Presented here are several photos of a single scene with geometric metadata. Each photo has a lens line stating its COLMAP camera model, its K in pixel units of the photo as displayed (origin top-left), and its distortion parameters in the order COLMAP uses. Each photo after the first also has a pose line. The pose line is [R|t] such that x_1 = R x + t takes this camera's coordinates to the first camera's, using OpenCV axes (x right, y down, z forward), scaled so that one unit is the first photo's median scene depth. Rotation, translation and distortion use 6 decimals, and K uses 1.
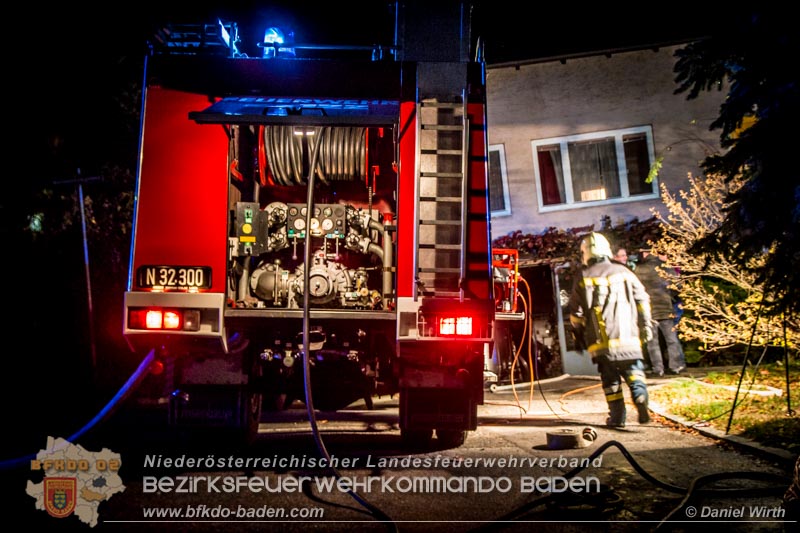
lens RADIAL K [[1151.9, 0, 400.6], [0, 1151.9, 268.1], [0, 0, 1]] dist [0.059619, 0.000000]
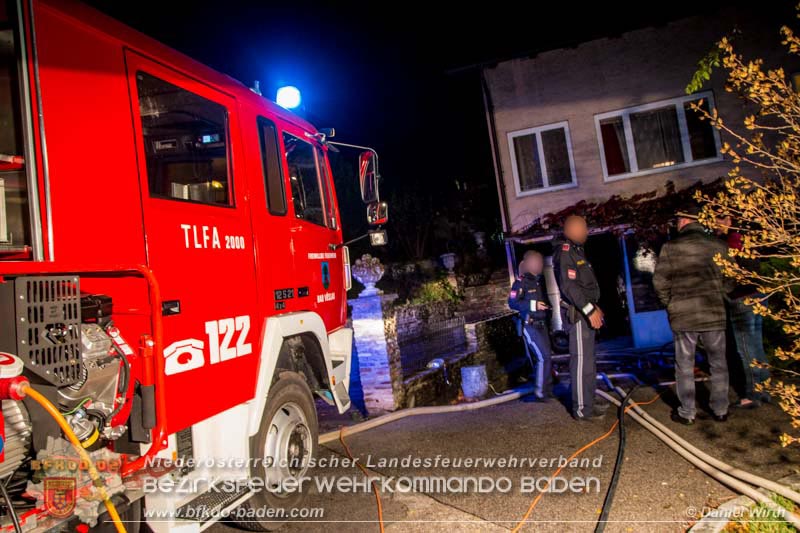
lens RADIAL K [[633.1, 0, 398.4], [0, 633.1, 265.2], [0, 0, 1]] dist [-0.082605, -0.001806]
pose [[0.963244, -0.036313, -0.266163, 0.088433], [0.049453, 0.997858, 0.042831, -0.006267], [0.264038, -0.054419, 0.962976, 0.392267]]
